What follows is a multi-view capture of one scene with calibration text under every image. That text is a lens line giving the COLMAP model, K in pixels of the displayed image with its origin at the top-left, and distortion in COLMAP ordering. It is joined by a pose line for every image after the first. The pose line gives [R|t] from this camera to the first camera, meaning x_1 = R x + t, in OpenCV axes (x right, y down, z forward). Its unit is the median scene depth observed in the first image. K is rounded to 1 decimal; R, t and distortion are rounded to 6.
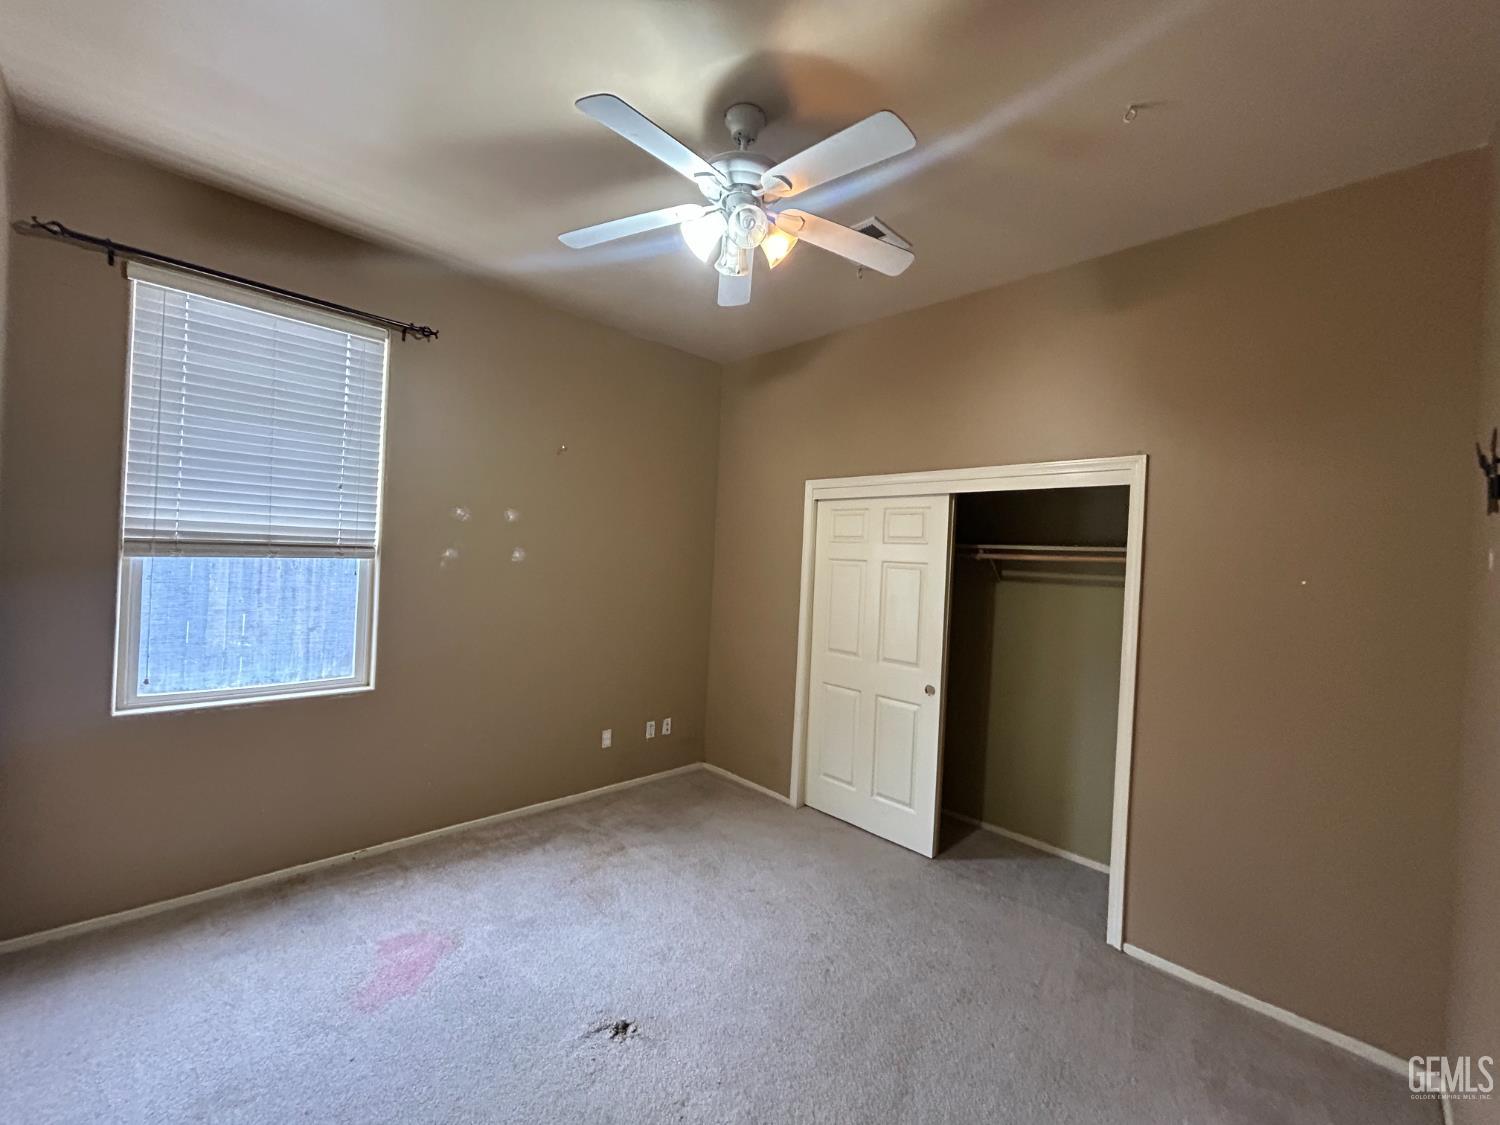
lens RADIAL K [[602.7, 0, 746.0], [0, 602.7, 559.7], [0, 0, 1]] dist [-0.005483, 0.003226]
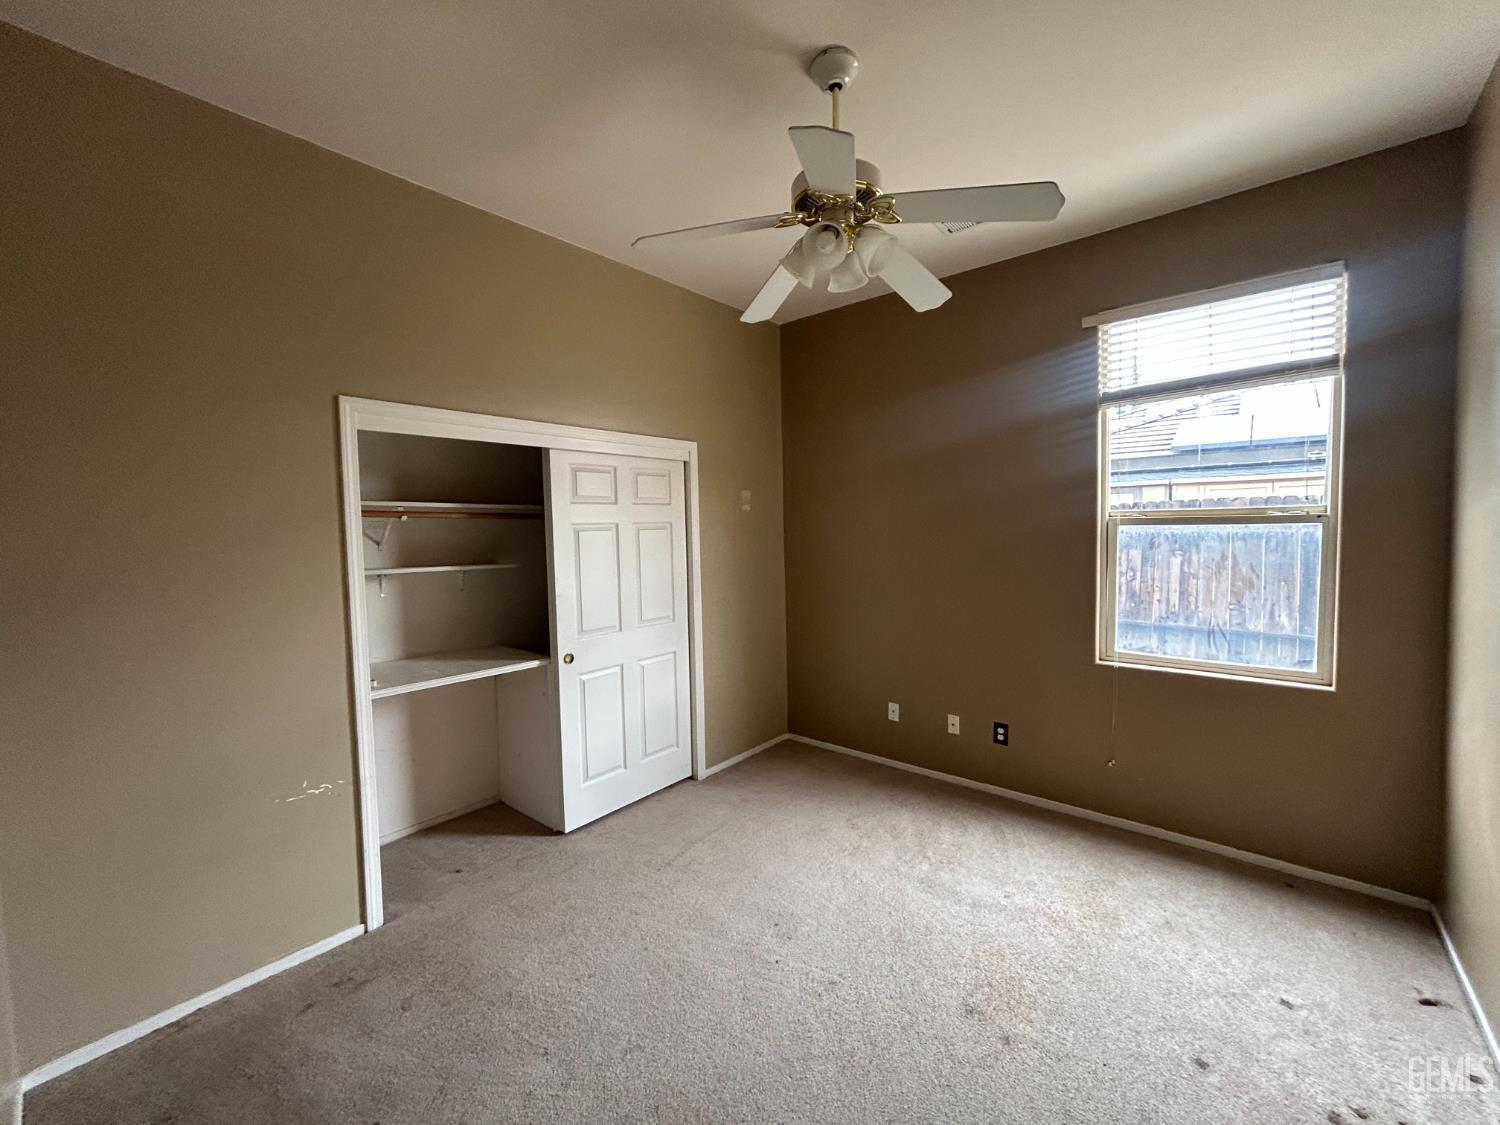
lens RADIAL K [[602.7, 0, 746.0], [0, 602.7, 559.7], [0, 0, 1]] dist [-0.005483, 0.003226]
pose [[0.093345, 0.005403, -0.995619, 0.497029], [0.028254, 0.999568, 0.008073, 0.020465], [0.995233, -0.028884, 0.093152, 0.453036]]
